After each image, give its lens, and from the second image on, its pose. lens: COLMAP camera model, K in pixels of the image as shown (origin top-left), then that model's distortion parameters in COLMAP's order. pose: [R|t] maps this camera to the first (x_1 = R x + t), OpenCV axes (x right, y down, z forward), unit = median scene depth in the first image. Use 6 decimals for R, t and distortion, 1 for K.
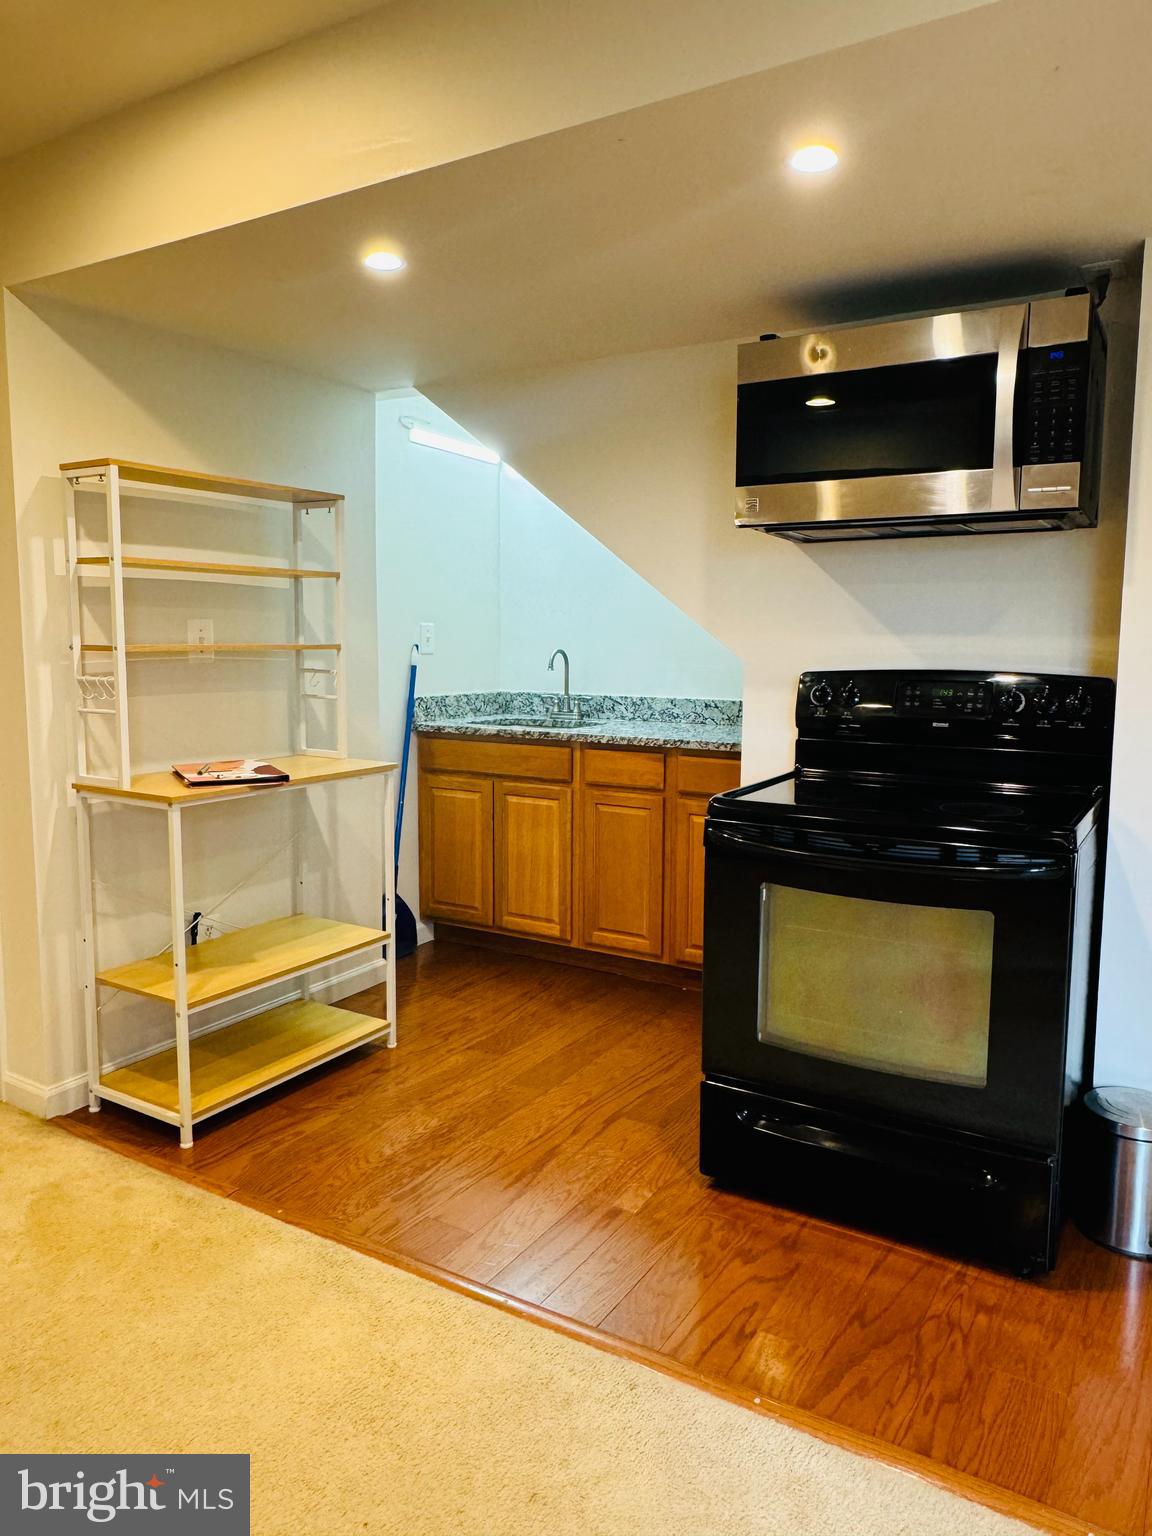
lens RADIAL K [[1052.2, 0, 576.0], [0, 1052.2, 768.0], [0, 0, 1]] dist [-0.010803, -0.003348]
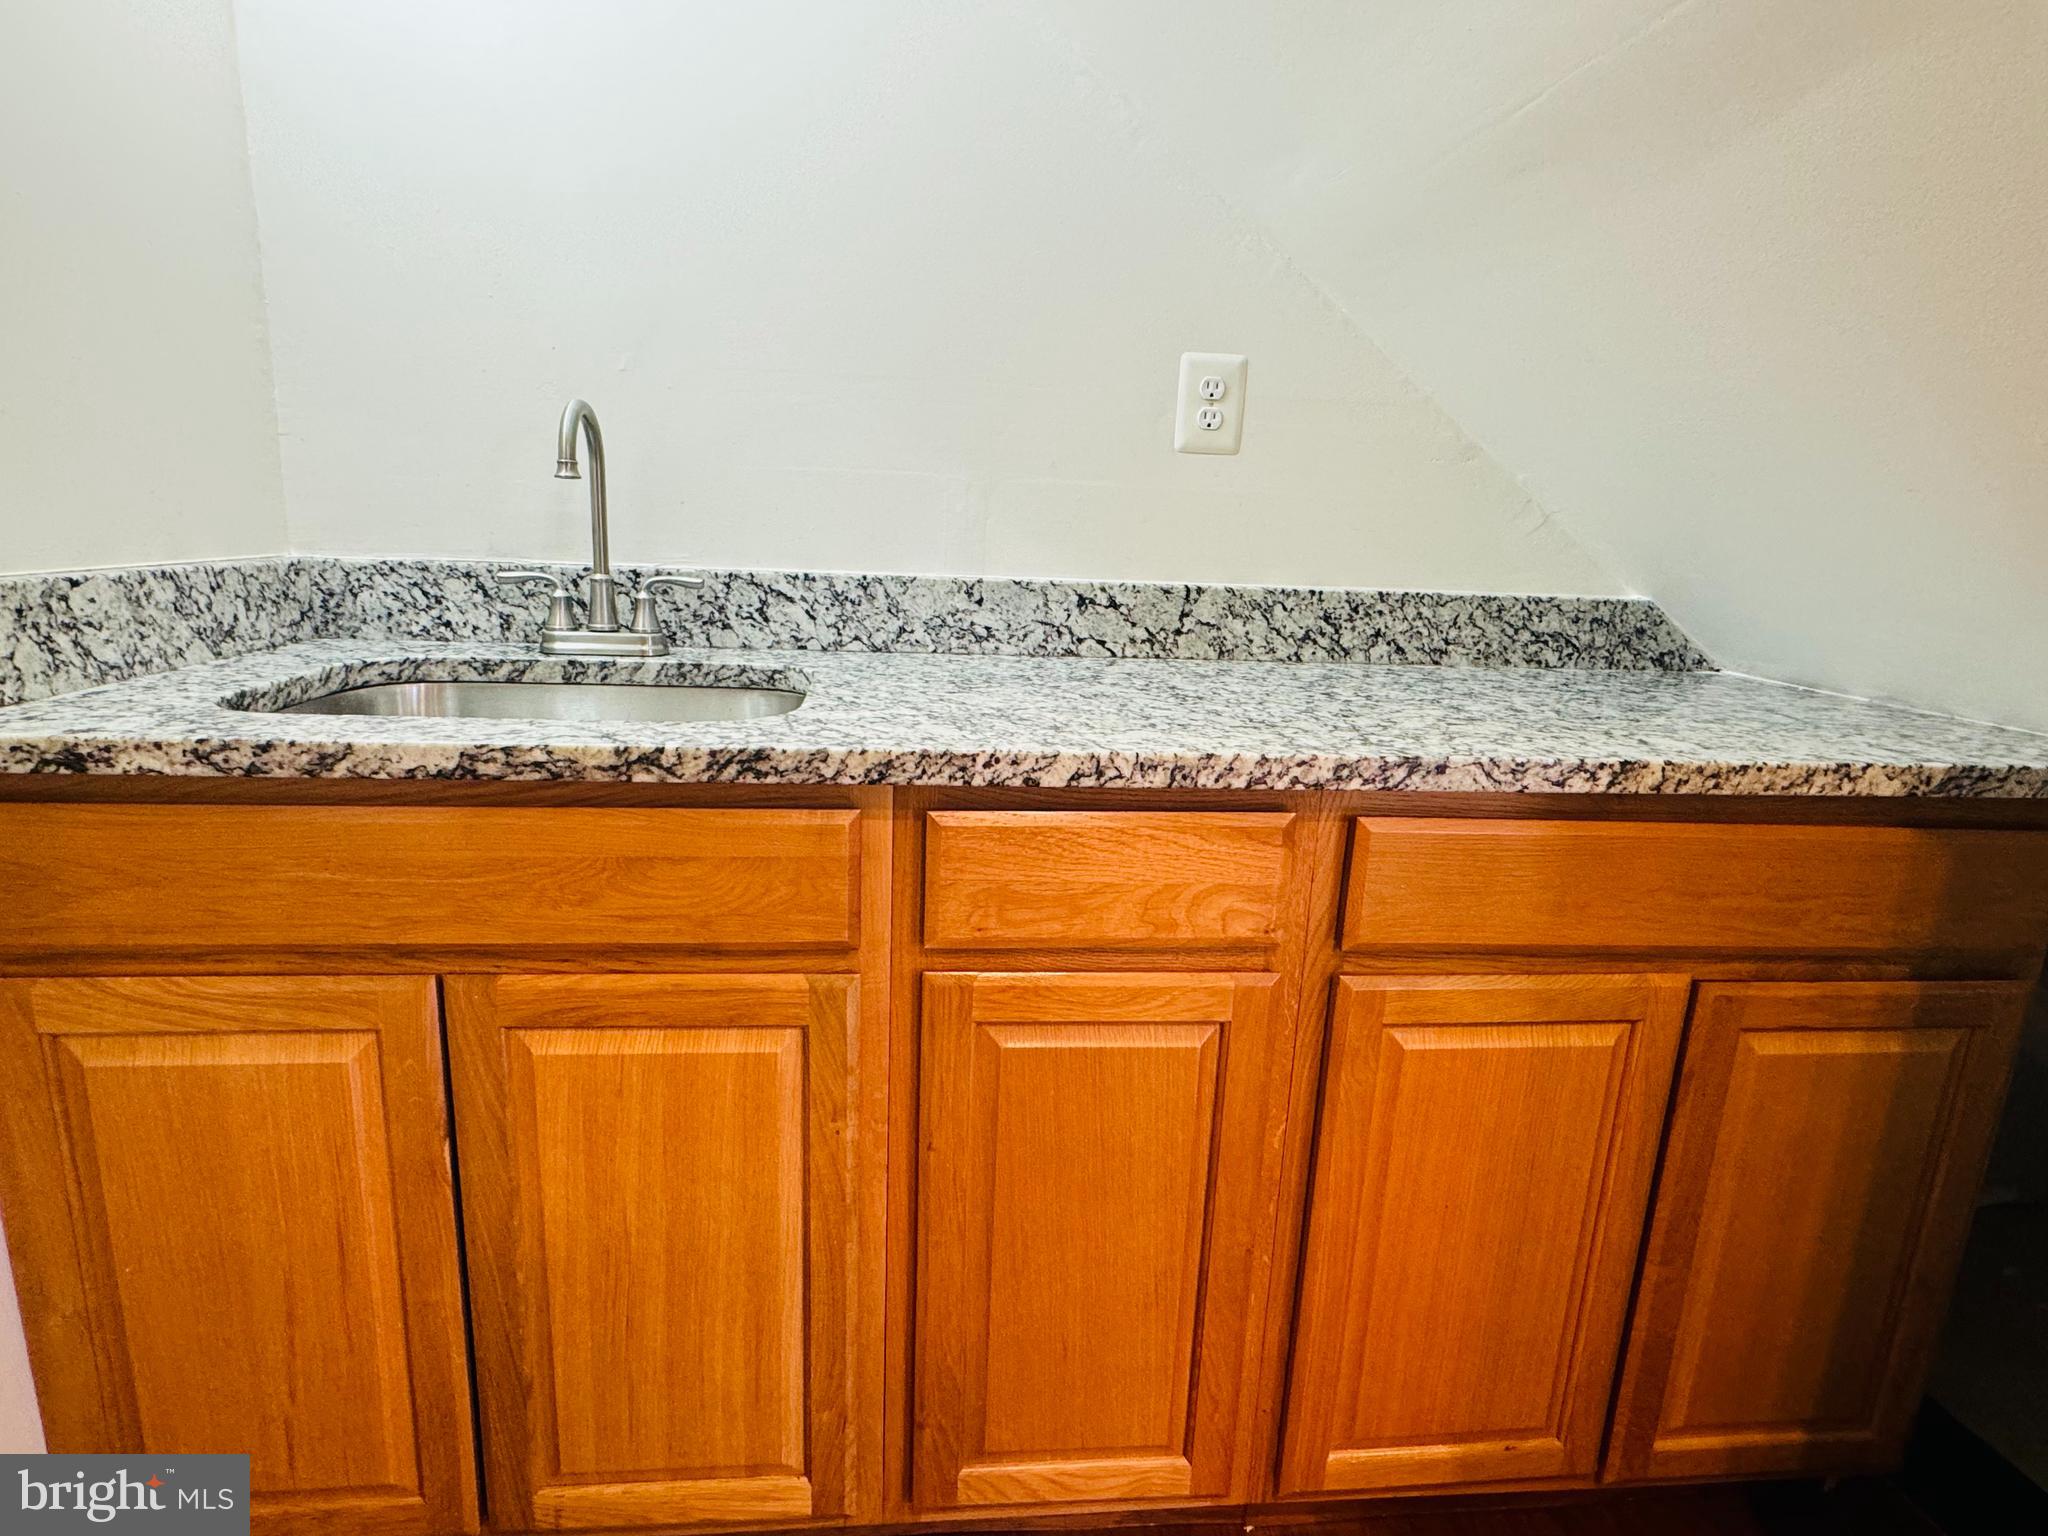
lens RADIAL K [[1113.1, 0, 1024.0], [0, 1113.1, 768.0], [0, 0, 1]] dist [-0.003331, 0.000103]
pose [[0.801504, -0.109981, 0.587788, -0.121603], [0.042144, 0.990886, 0.127937, -0.059324], [-0.596502, -0.077770, 0.798835, 0.809194]]
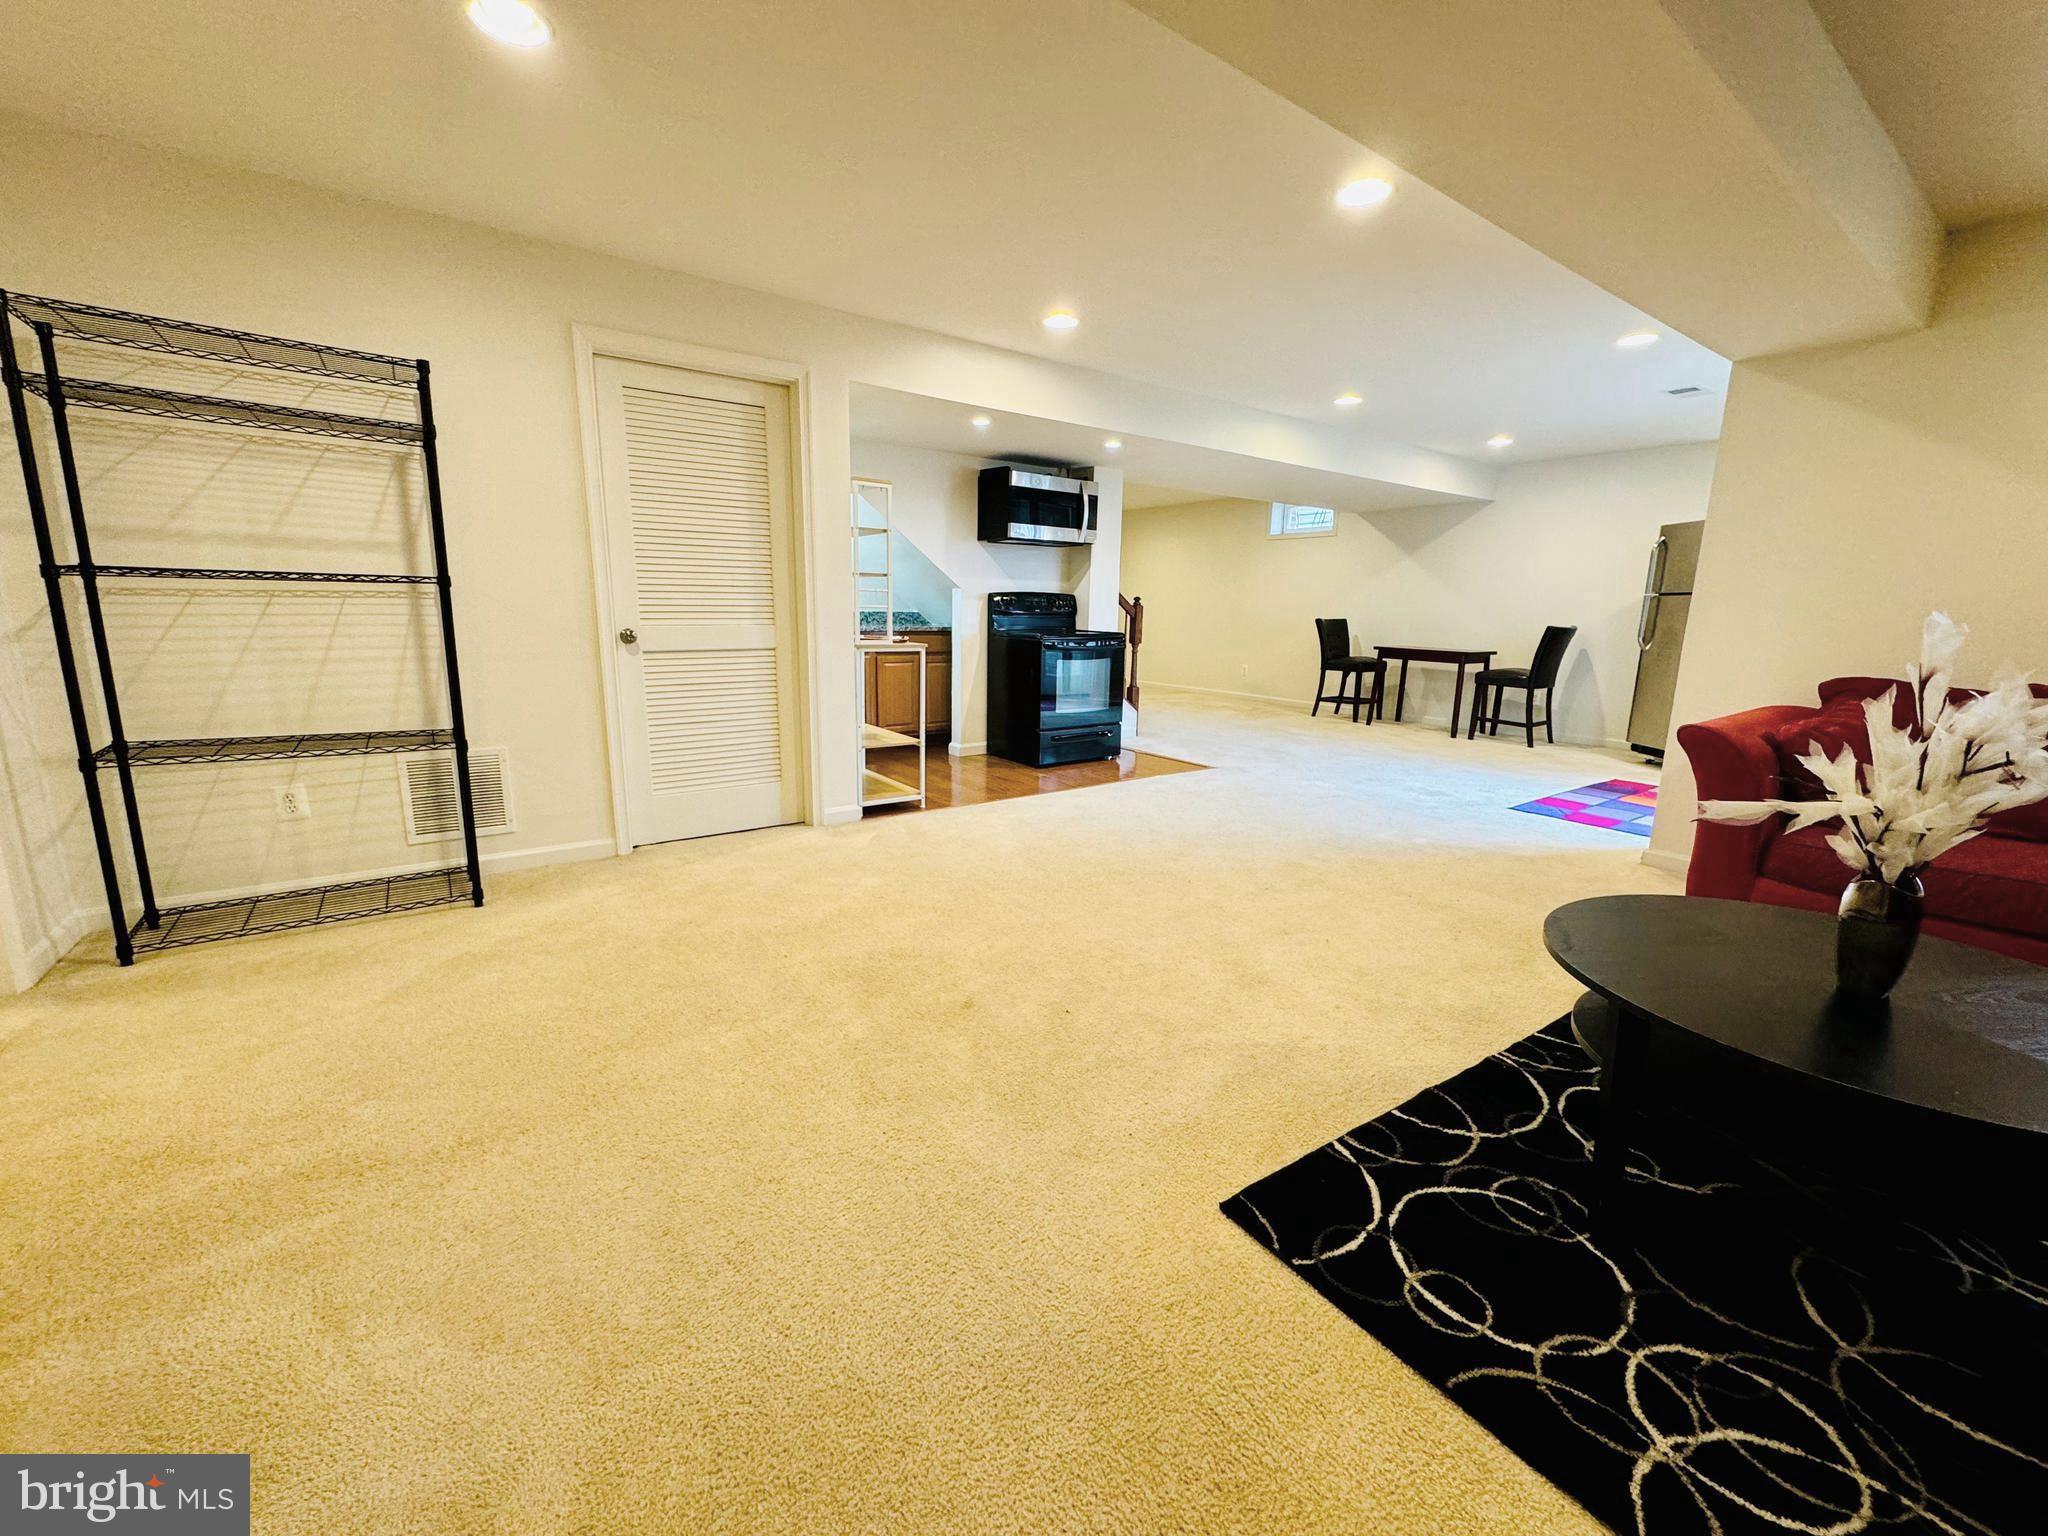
lens RADIAL K [[816.2, 0, 1024.0], [0, 816.2, 768.0], [0, 0, 1]] dist [0.000627, 0.000113]
pose [[0.394083, -0.178712, 0.901532, -1.254675], [0.101098, 0.983389, 0.150747, 0.031186], [-0.913498, 0.031736, 0.405605, 0.076058]]
